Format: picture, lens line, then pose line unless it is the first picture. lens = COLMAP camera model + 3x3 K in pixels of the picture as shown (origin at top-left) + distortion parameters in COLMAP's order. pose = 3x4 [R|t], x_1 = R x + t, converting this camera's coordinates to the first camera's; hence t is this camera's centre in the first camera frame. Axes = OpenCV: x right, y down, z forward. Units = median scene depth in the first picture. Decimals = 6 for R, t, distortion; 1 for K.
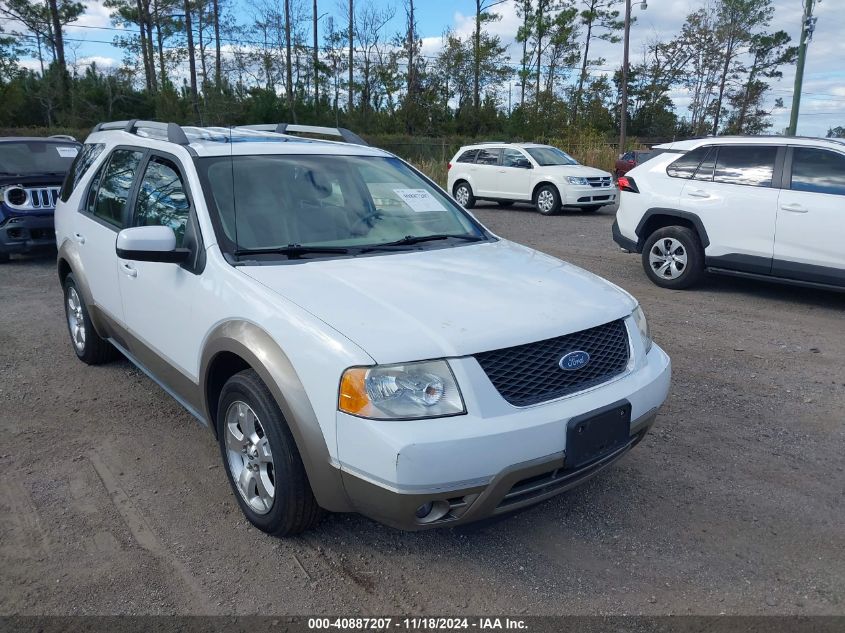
lens RADIAL K [[684.3, 0, 437.4], [0, 684.3, 314.8], [0, 0, 1]] dist [0.006682, -0.010336]
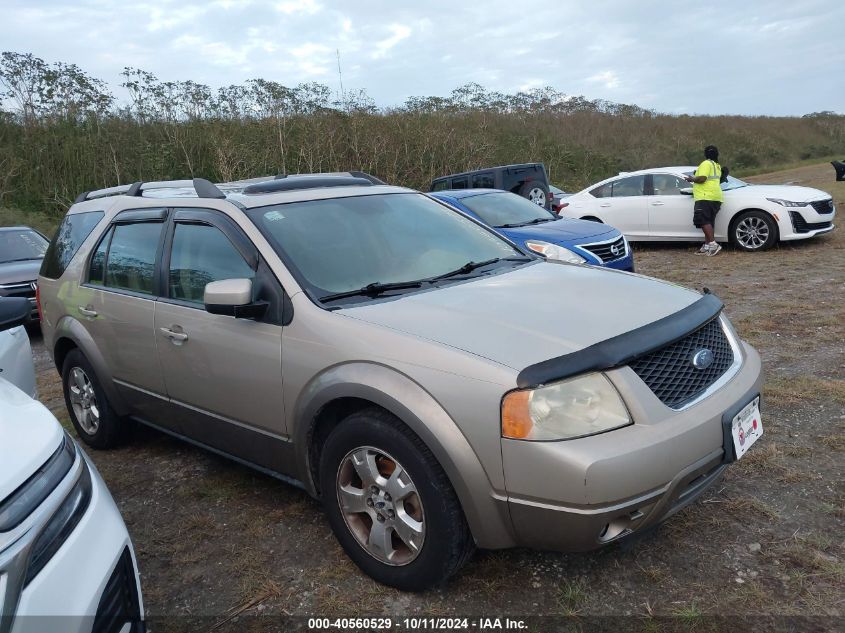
lens RADIAL K [[684.3, 0, 426.6], [0, 684.3, 319.2], [0, 0, 1]] dist [0.006682, -0.010336]
pose [[0.985529, -0.126577, 0.112742, -0.293220], [0.133016, 0.989773, -0.051527, 0.007829], [-0.105067, 0.065778, 0.992287, 0.047909]]
